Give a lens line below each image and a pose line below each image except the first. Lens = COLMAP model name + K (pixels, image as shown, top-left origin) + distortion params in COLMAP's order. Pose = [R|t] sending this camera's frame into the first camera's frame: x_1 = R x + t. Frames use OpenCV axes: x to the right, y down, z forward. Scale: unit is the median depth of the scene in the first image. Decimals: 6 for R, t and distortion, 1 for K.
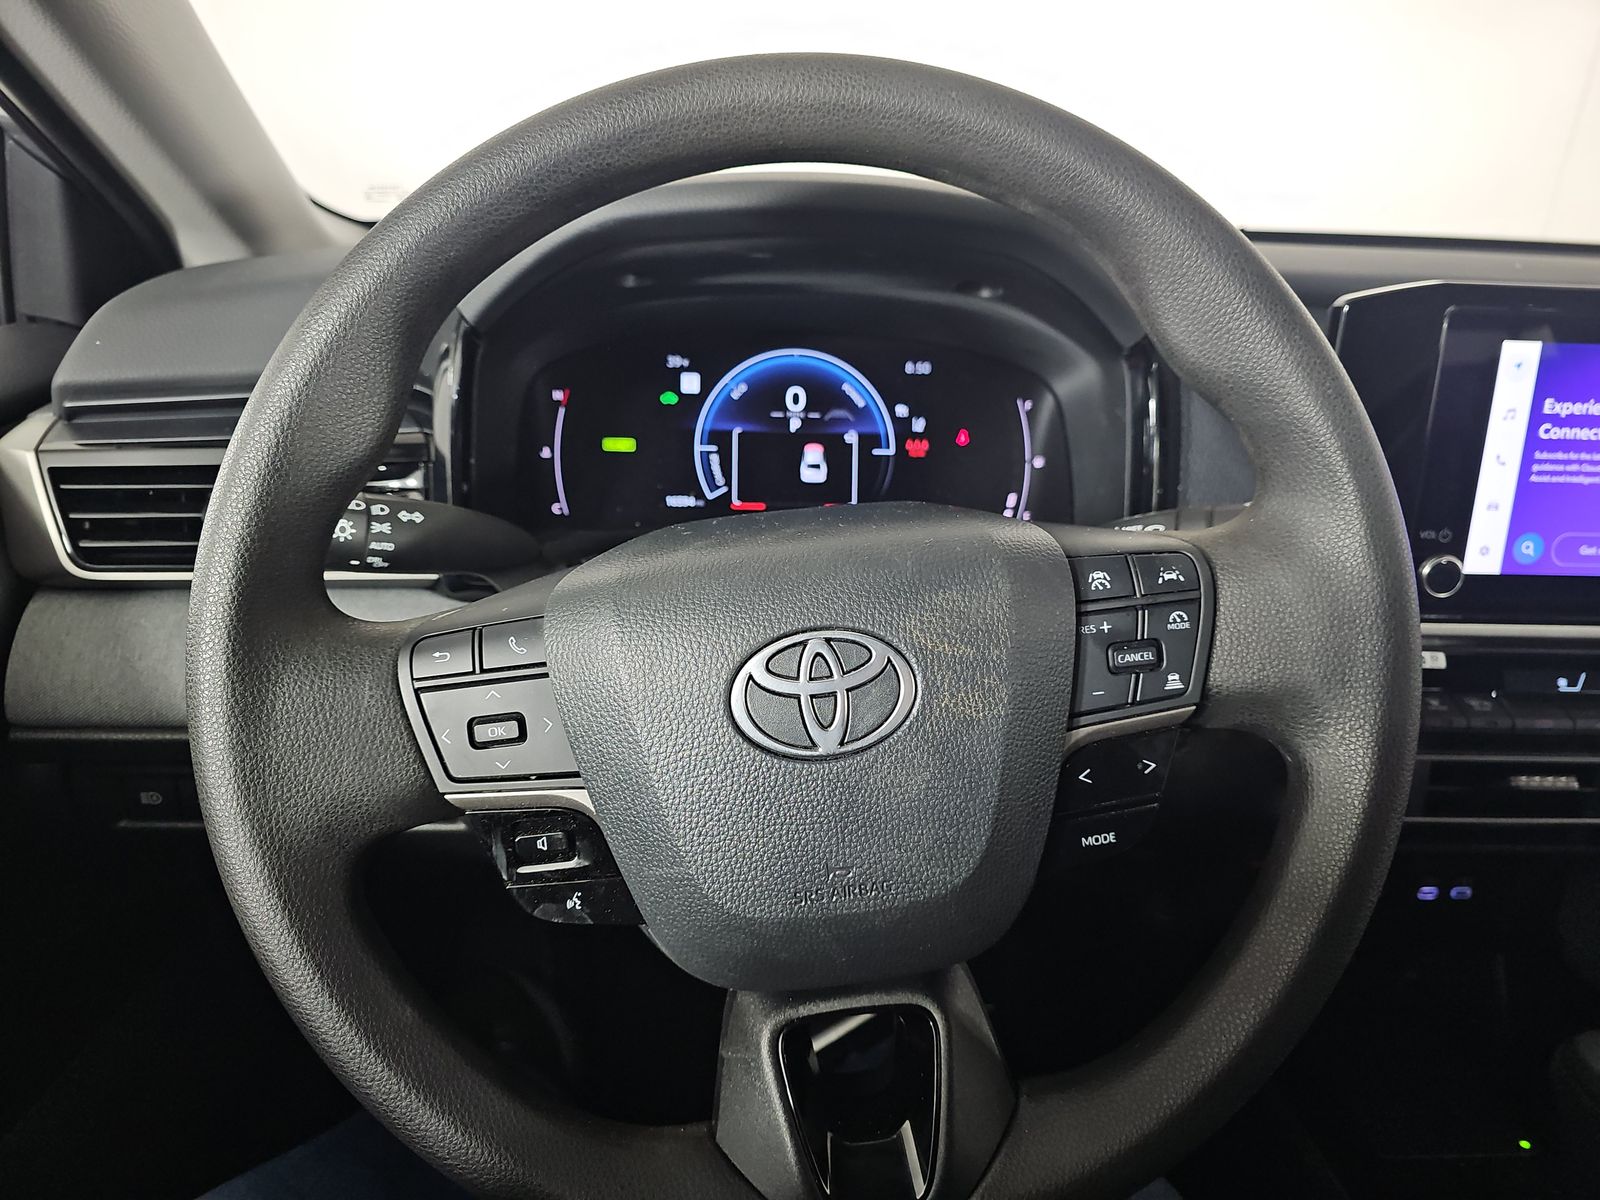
lens RADIAL K [[1065.5, 0, 777.8], [0, 1065.5, 630.6], [0, 0, 1]] dist [-0.000477, -0.091540]
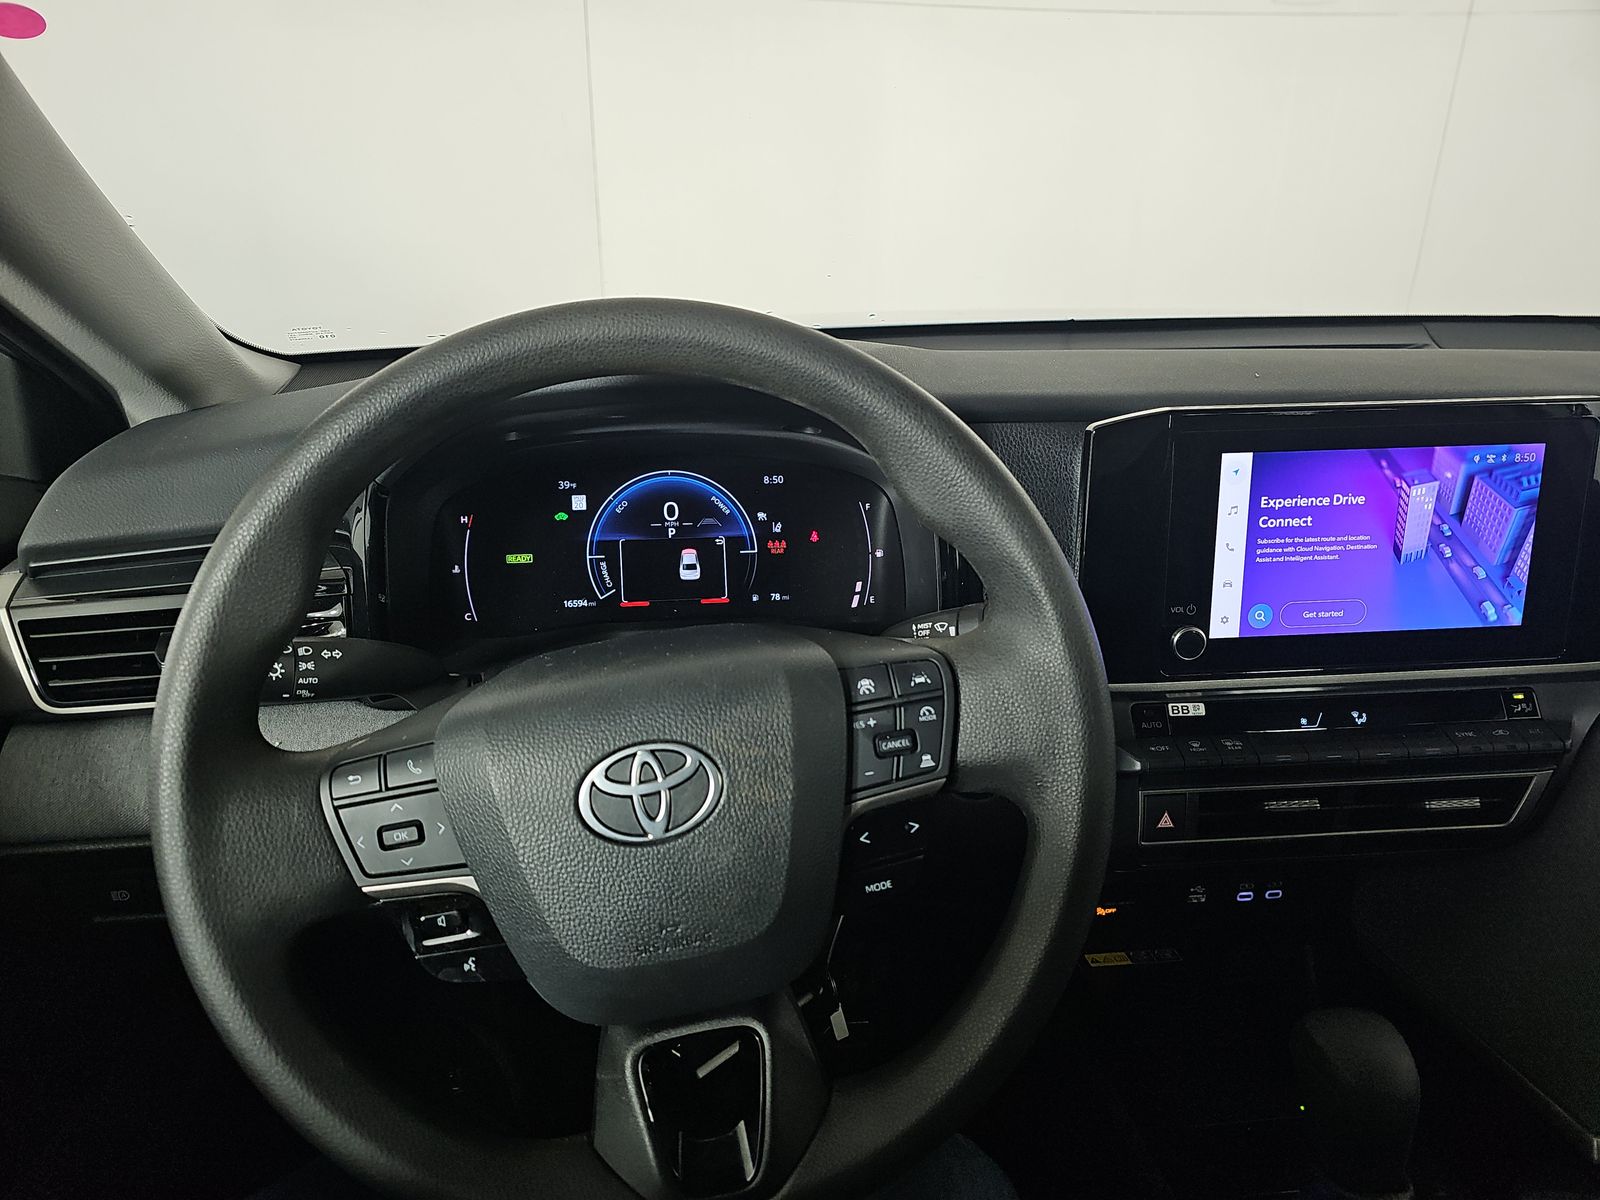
lens RADIAL K [[1044.9, 0, 800.9], [0, 1044.9, 617.3], [0, 0, 1]] dist [0.006258, -0.071728]
pose [[0.996529, -0.056526, 0.061114, 0.143296], [0.058738, 0.997659, -0.035019, -0.089087], [-0.058991, 0.038487, 0.997516, -0.269802]]
